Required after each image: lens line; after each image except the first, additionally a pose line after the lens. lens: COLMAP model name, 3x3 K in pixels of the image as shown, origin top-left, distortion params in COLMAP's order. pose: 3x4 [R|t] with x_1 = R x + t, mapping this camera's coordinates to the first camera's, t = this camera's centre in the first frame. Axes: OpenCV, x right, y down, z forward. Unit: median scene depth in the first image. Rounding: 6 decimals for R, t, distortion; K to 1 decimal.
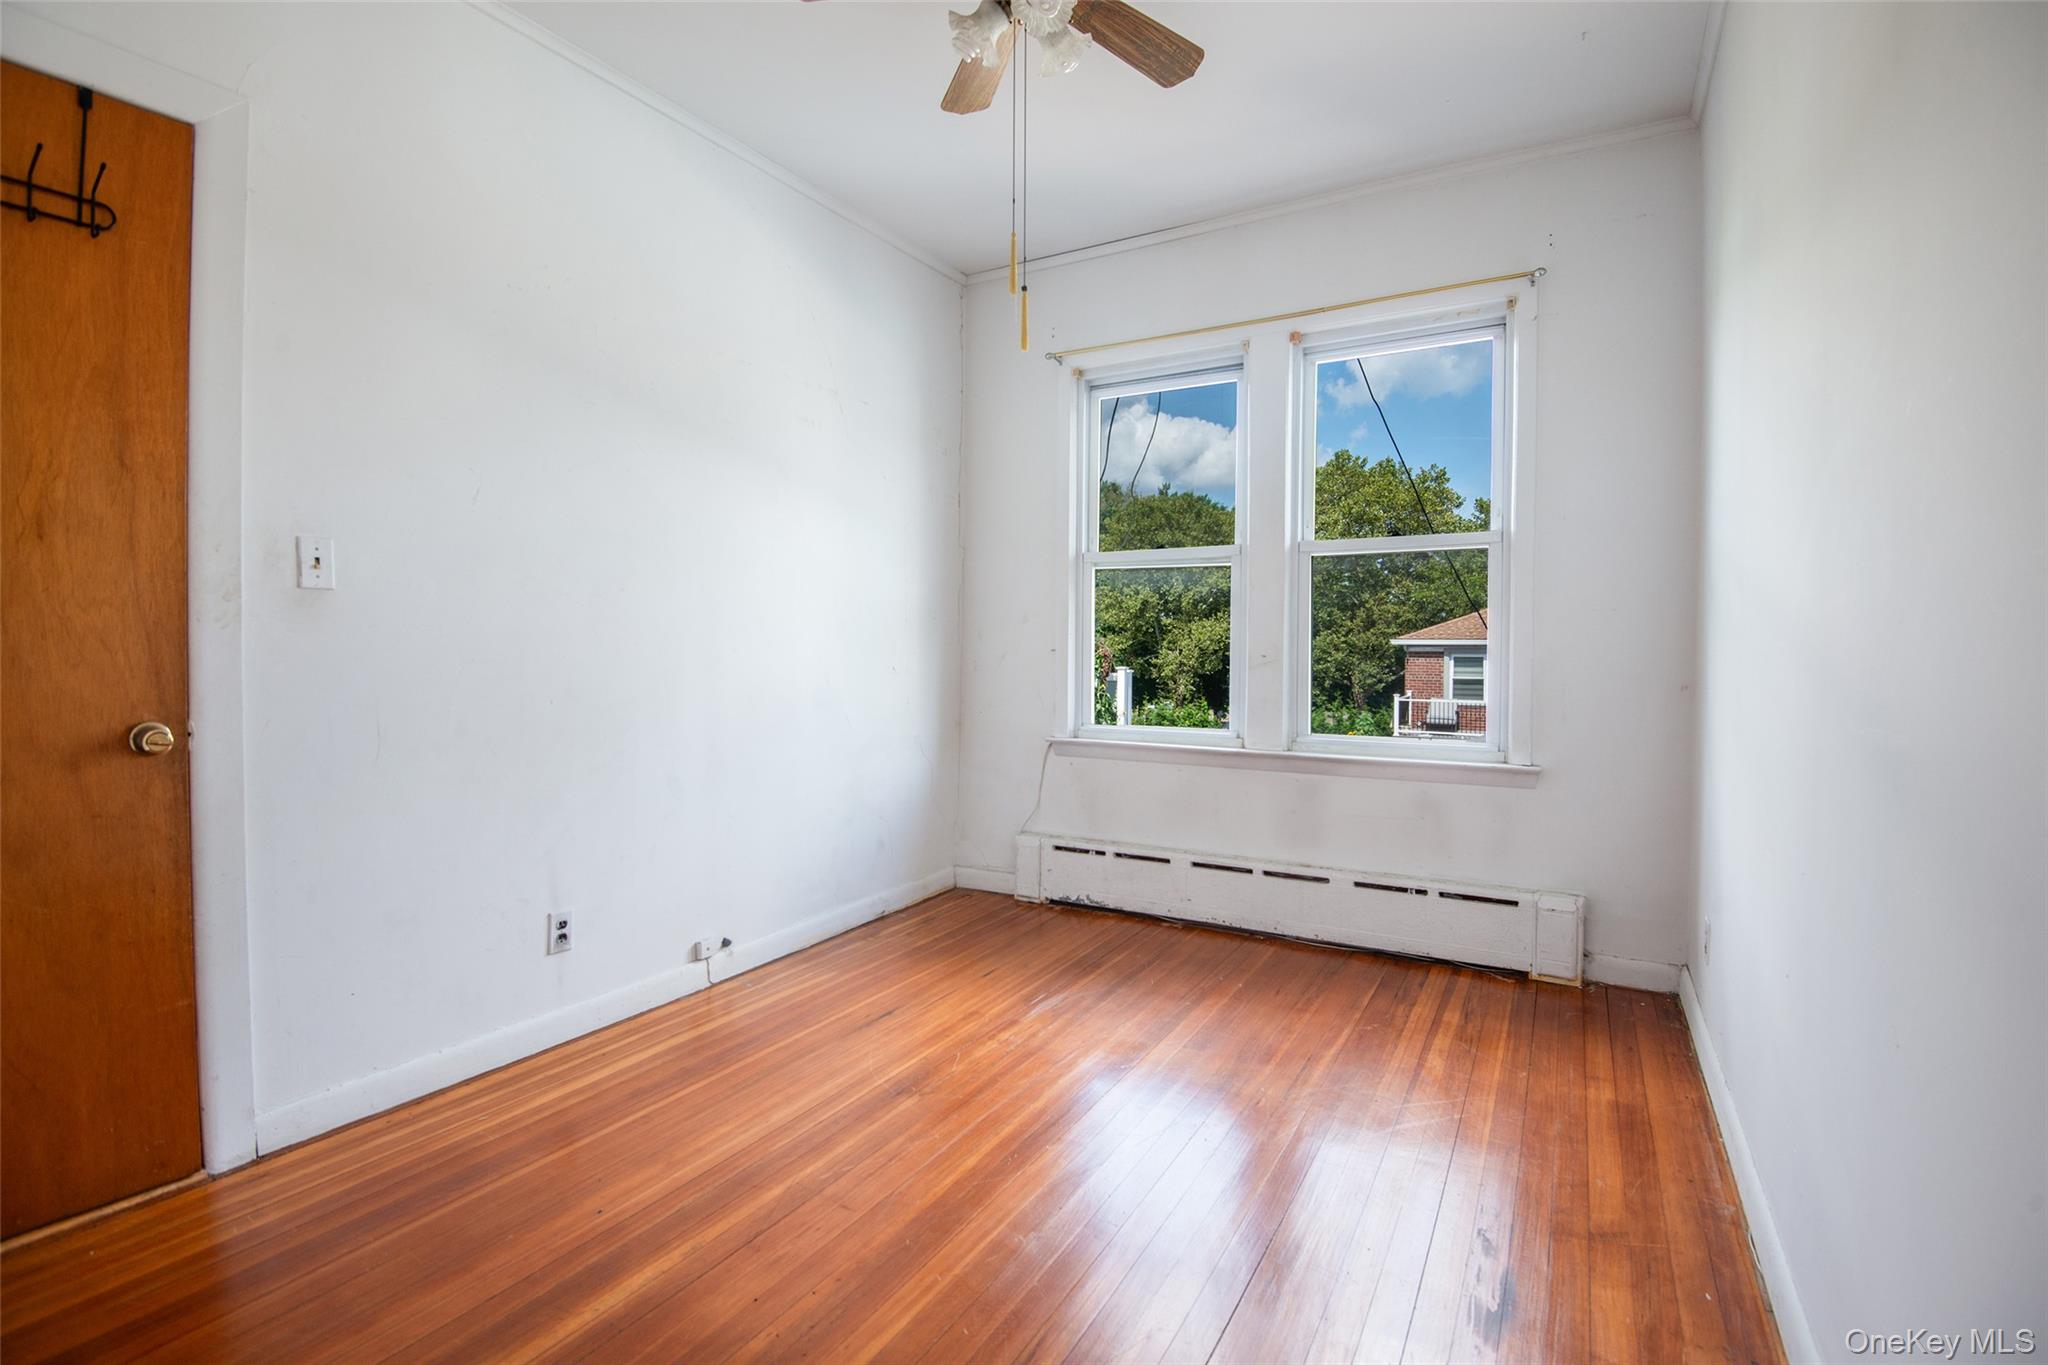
lens RADIAL K [[945.5, 0, 1037.7], [0, 945.5, 669.7], [0, 0, 1]] dist [-0.007110, -0.017553]
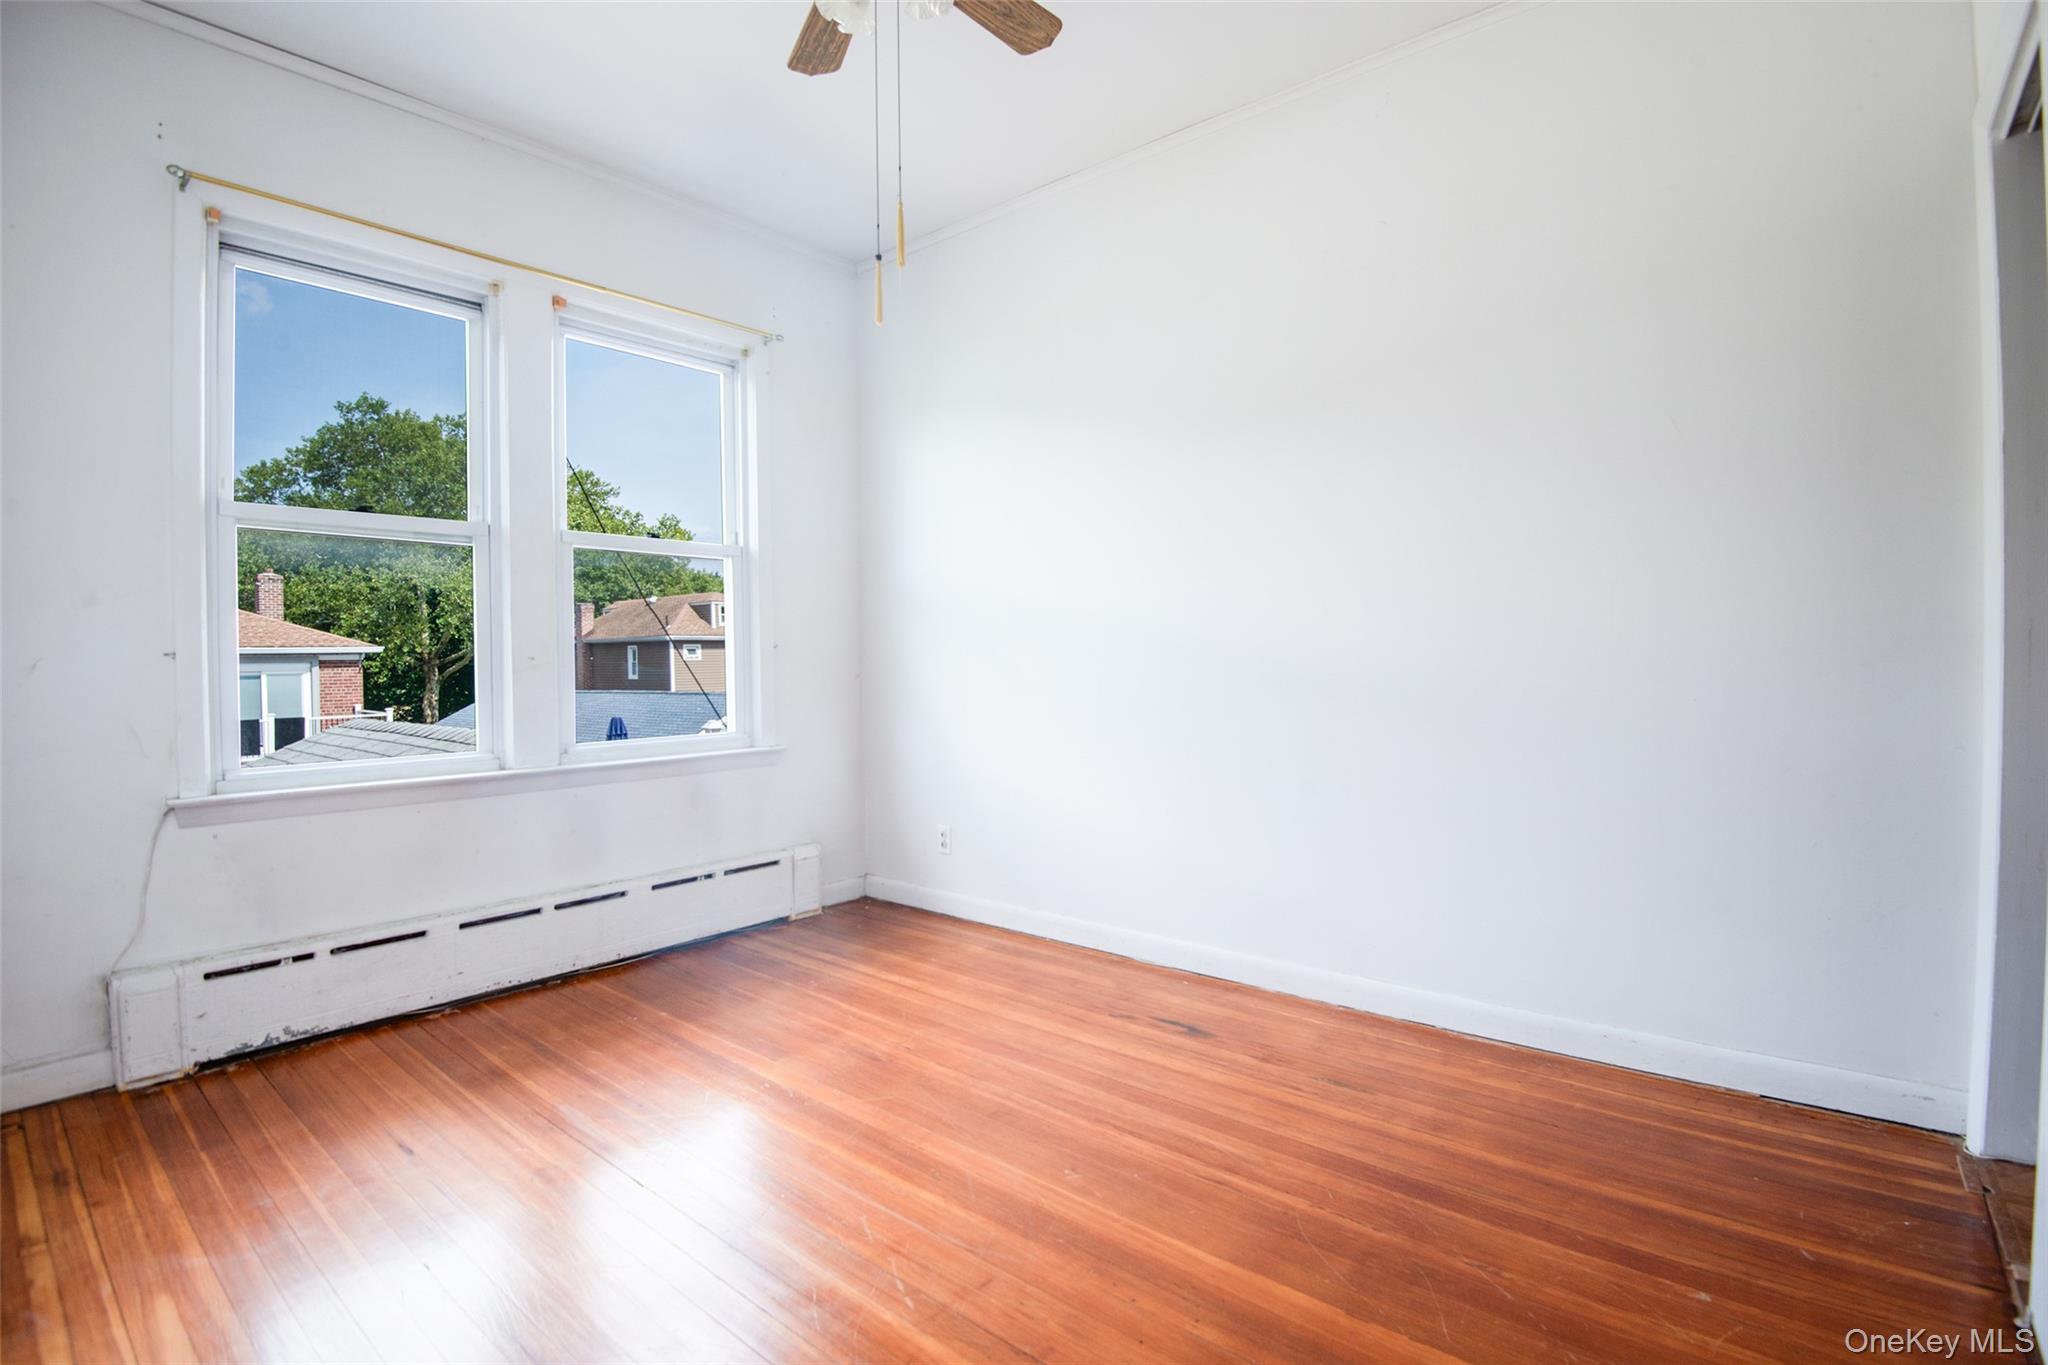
lens RADIAL K [[973.3, 0, 1015.4], [0, 973.3, 668.6], [0, 0, 1]] dist [-0.003005, -0.024627]
pose [[0.170248, -0.019813, 0.985202, -0.565665], [0.030086, 0.999436, 0.014901, -0.005423], [-0.984942, 0.027104, 0.170749, 0.423759]]
